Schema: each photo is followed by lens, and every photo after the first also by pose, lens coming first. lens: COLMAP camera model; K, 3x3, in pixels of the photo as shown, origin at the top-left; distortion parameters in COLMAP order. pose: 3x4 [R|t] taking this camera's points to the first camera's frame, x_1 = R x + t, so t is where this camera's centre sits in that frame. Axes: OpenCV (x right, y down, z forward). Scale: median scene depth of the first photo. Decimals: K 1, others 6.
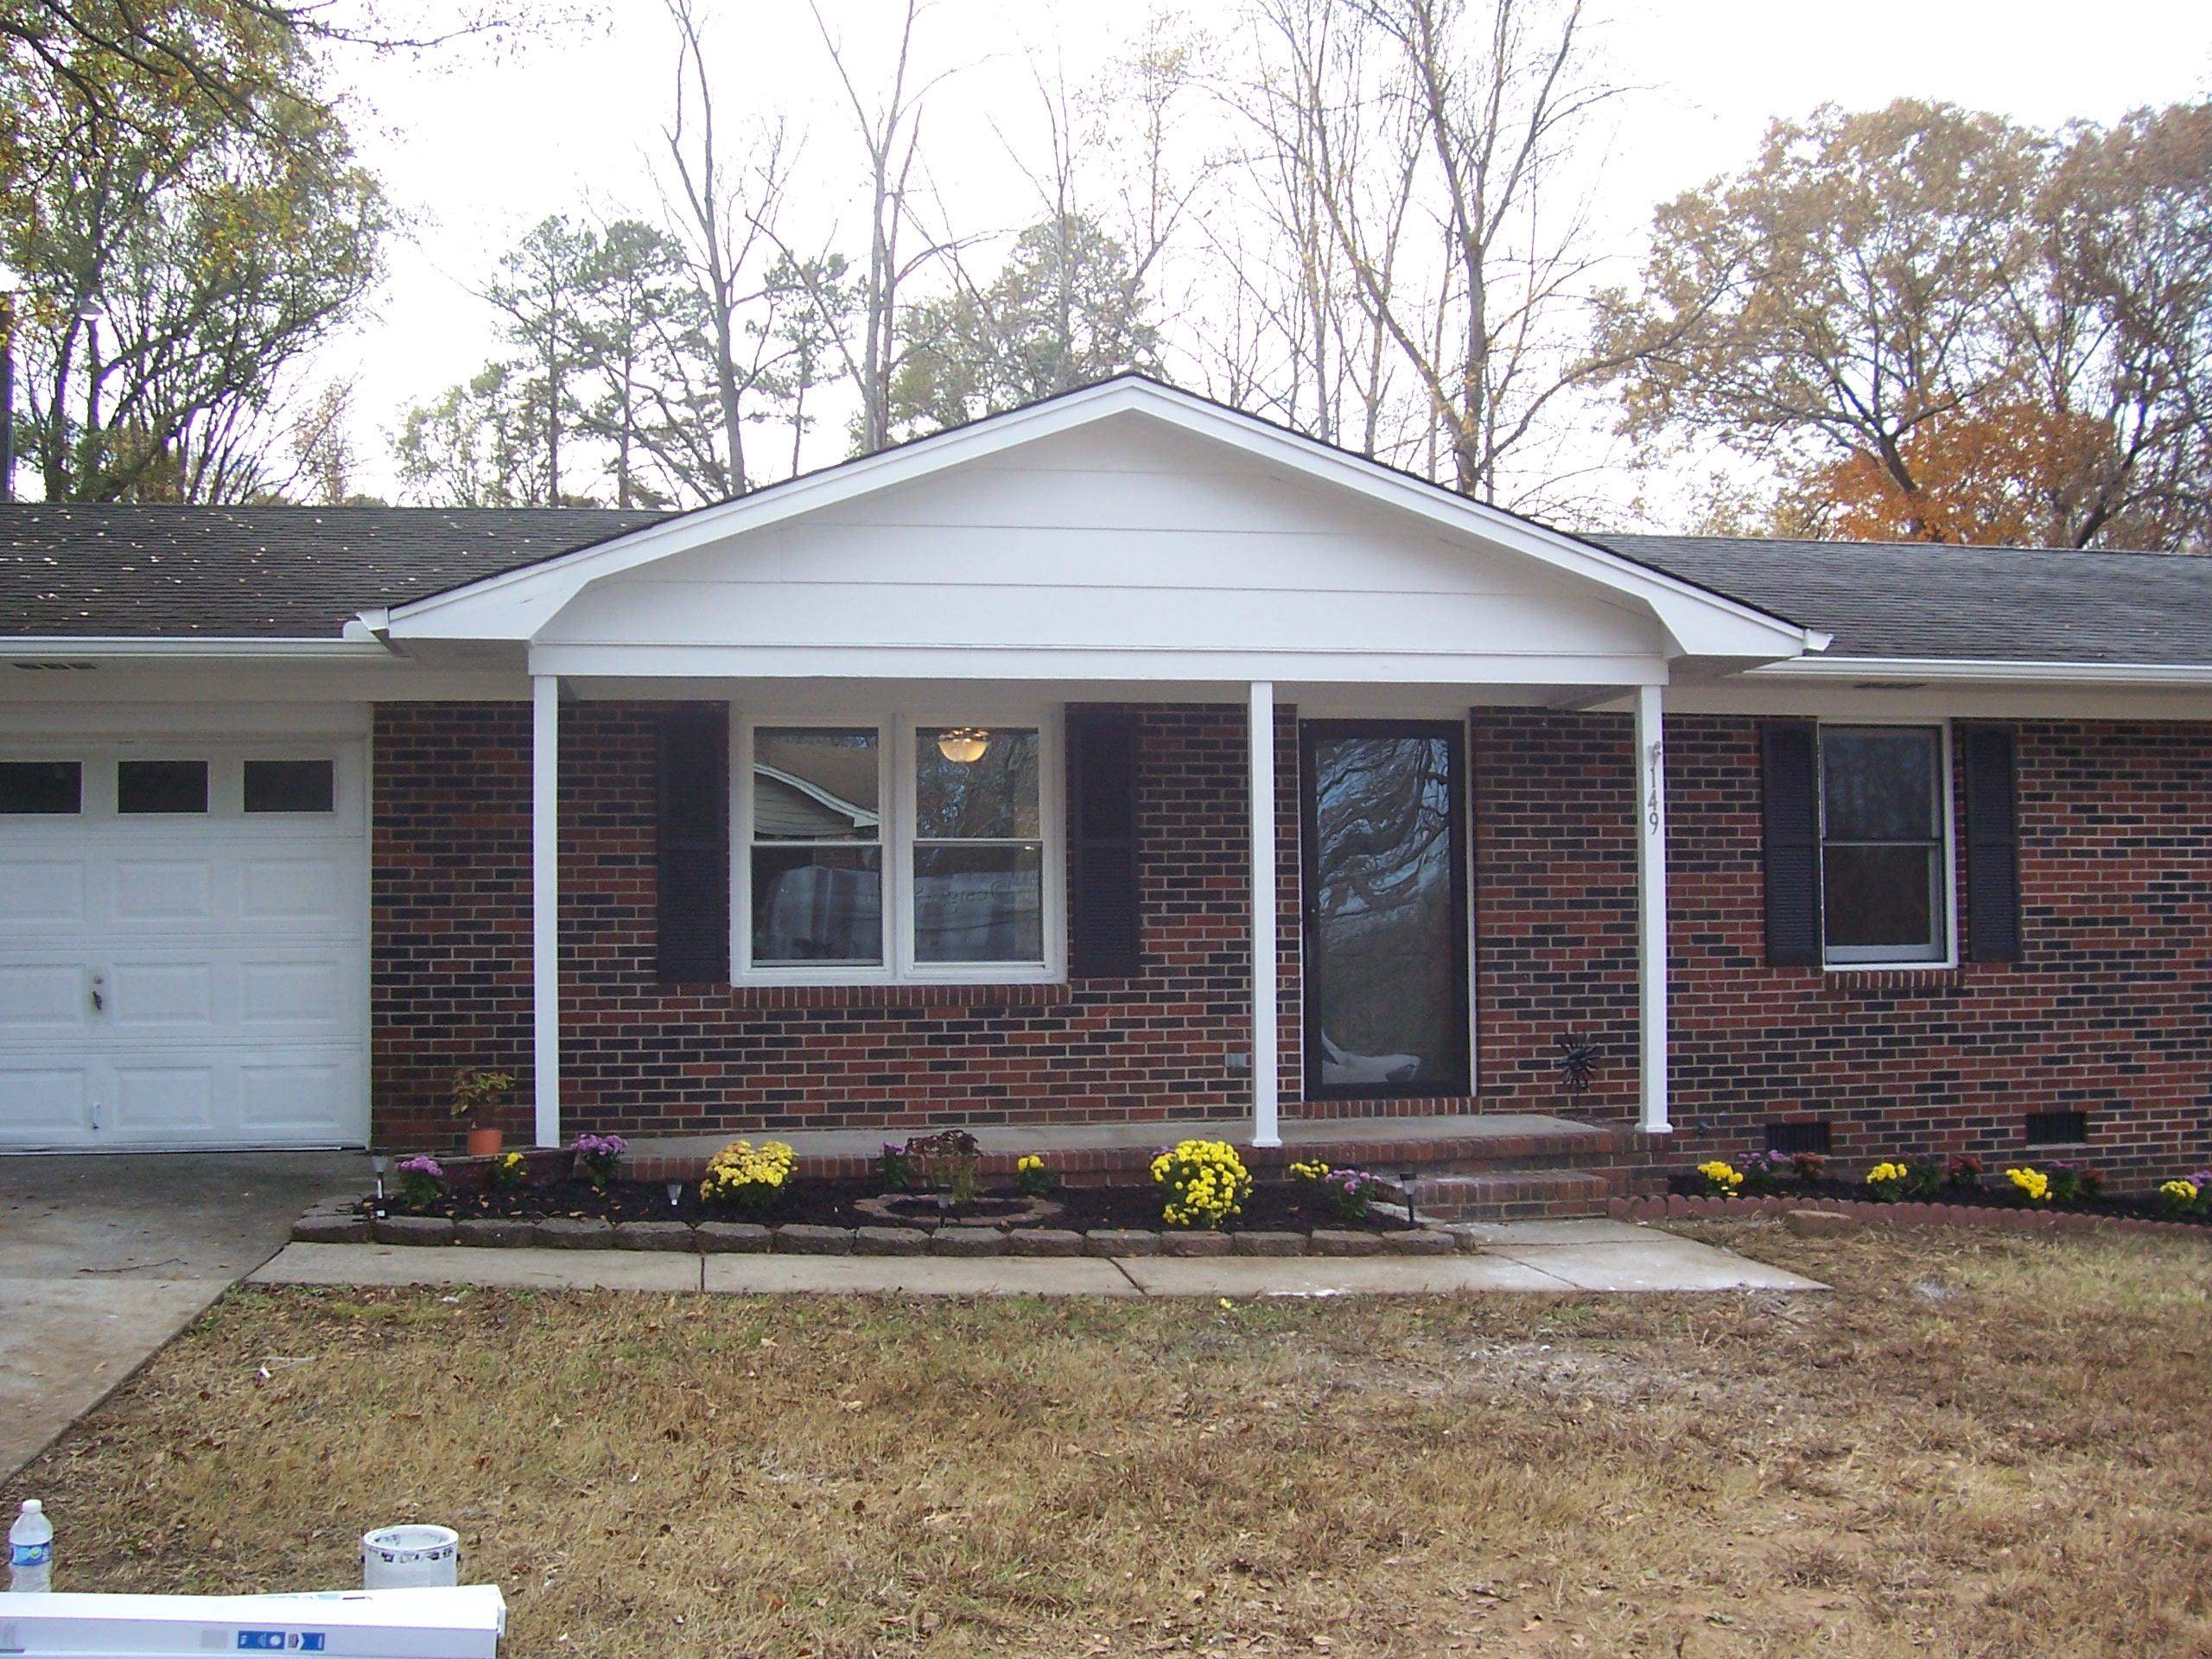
lens RADIAL K [[2236.3, 0, 1104.8], [0, 2236.3, 867.4], [0, 0, 1]] dist [-0.194441, 0.206744]
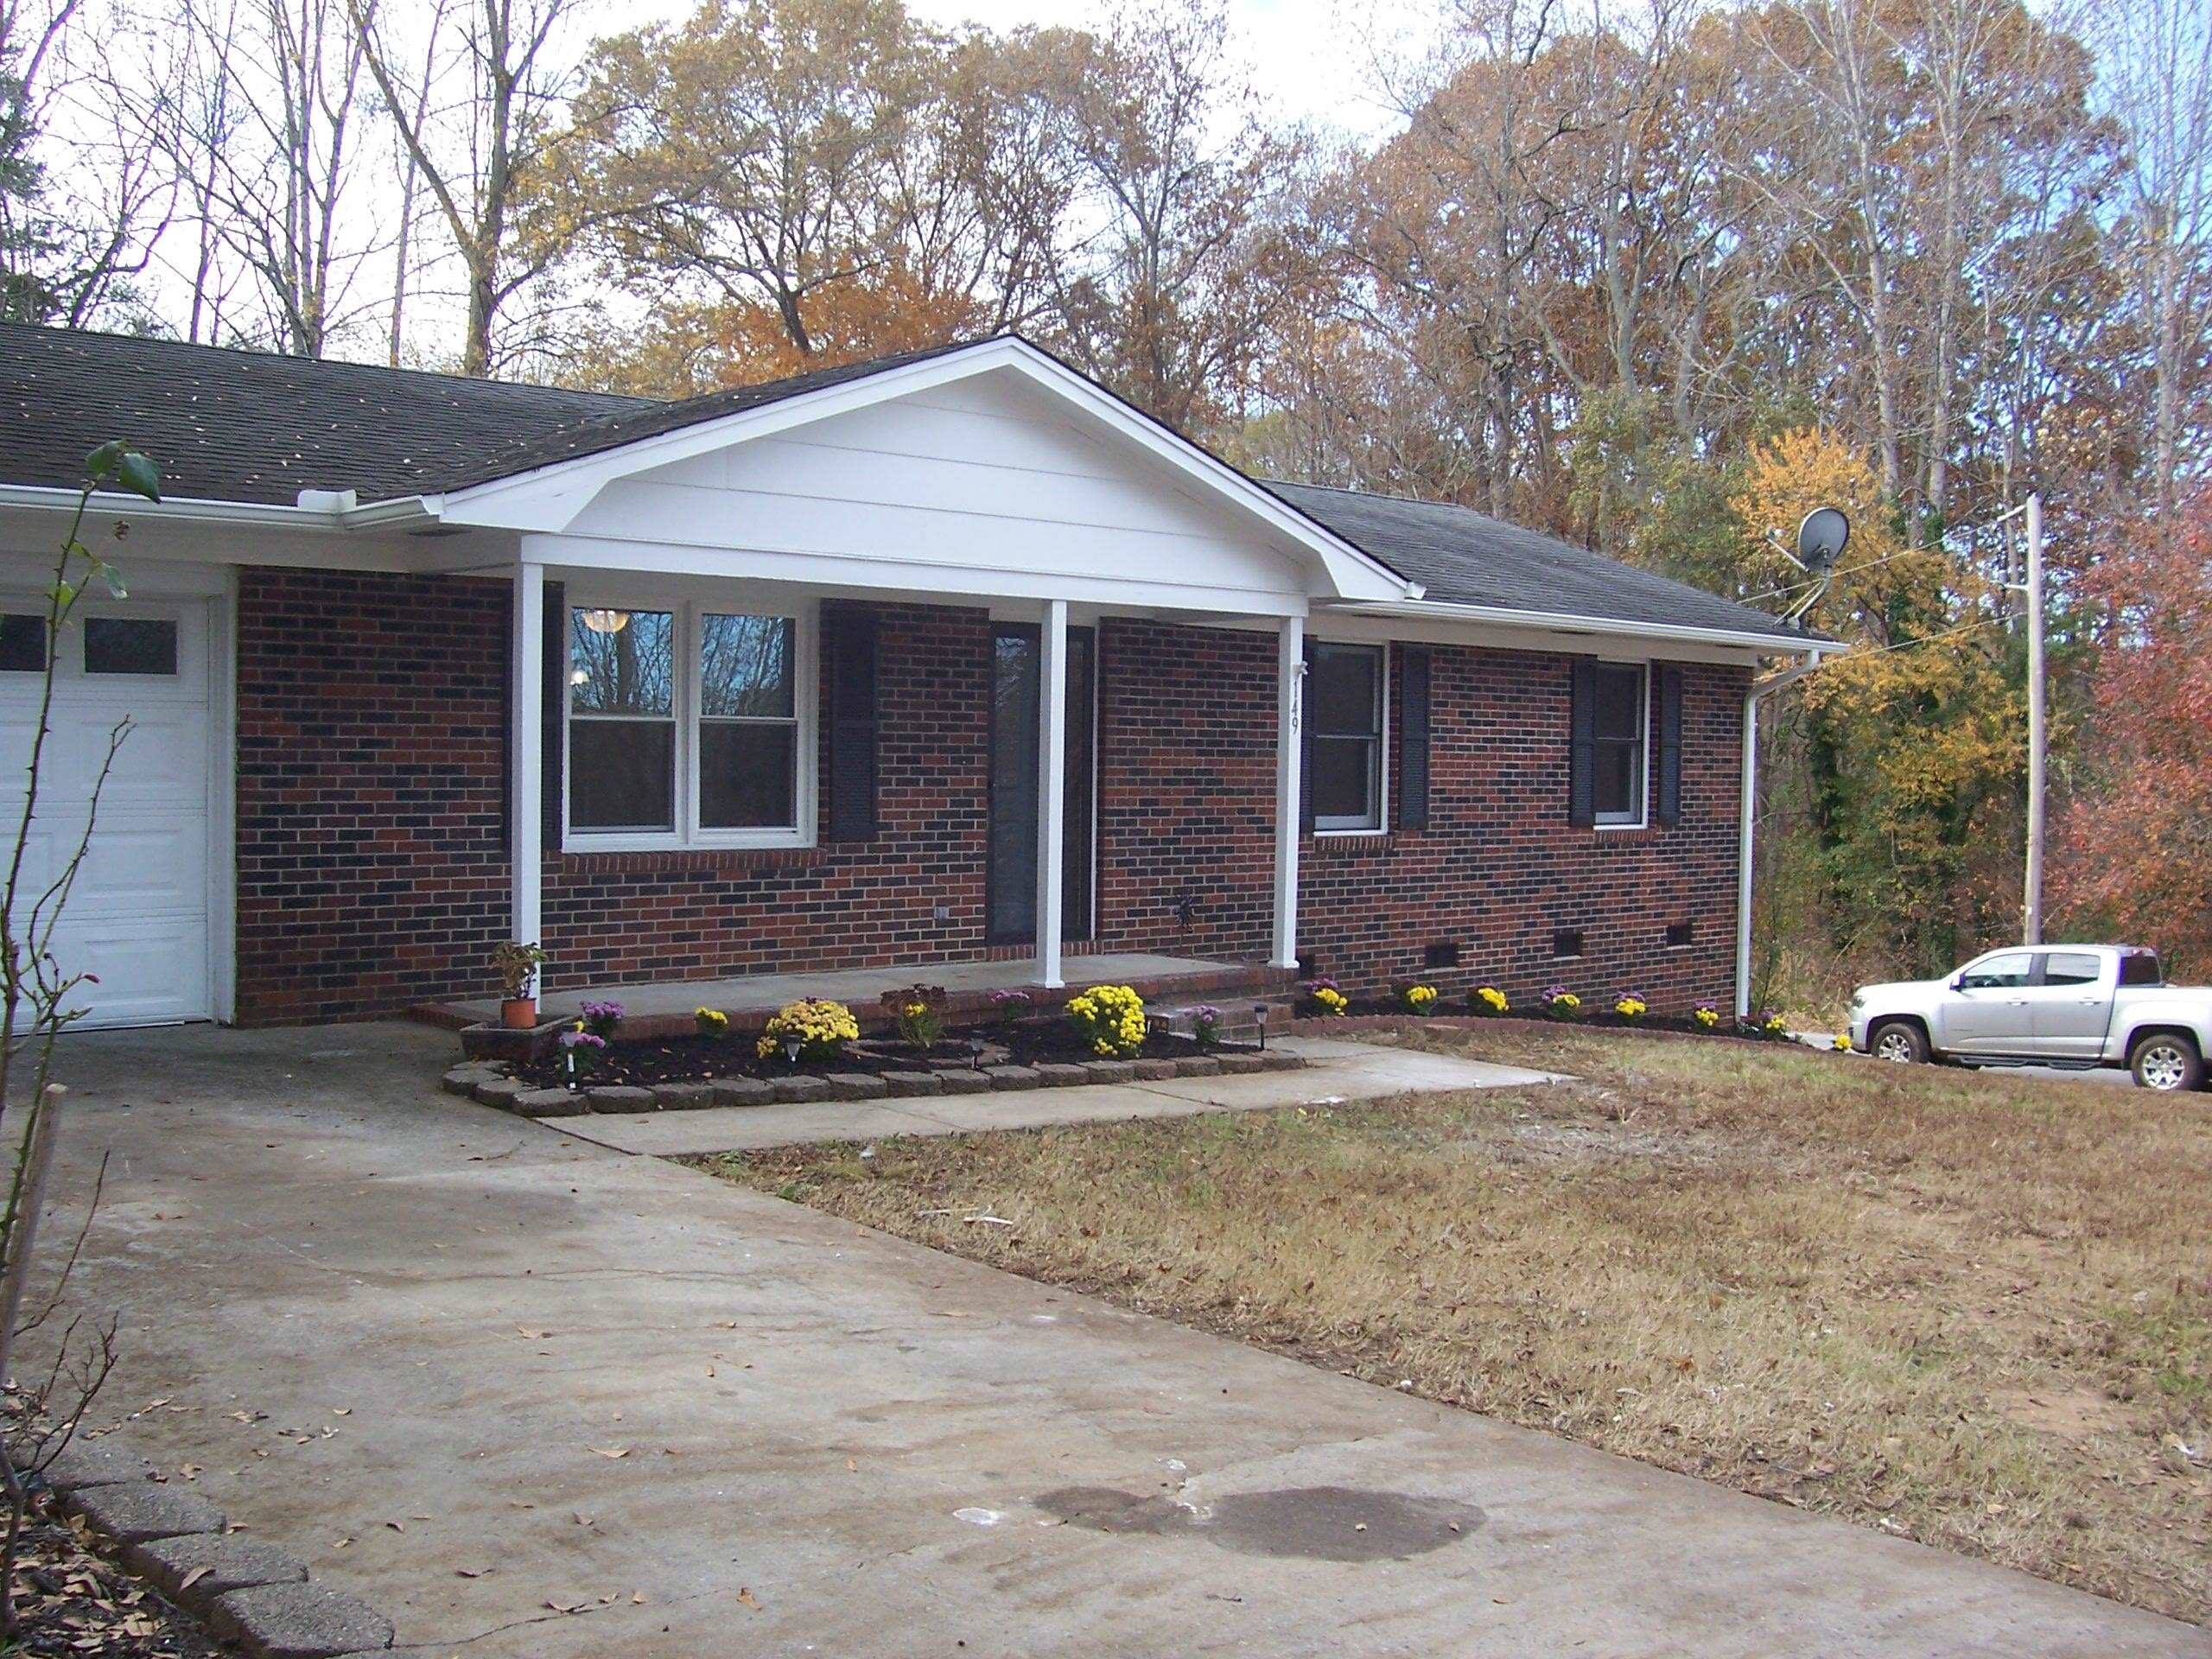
lens RADIAL K [[2236.3, 0, 1104.8], [0, 2236.3, 867.4], [0, 0, 1]] dist [-0.194441, 0.206744]
pose [[0.841797, -0.005046, 0.539771, -0.510242], [-0.041469, 0.996397, 0.073987, -0.027799], [-0.538199, -0.084666, 0.838554, -0.023706]]
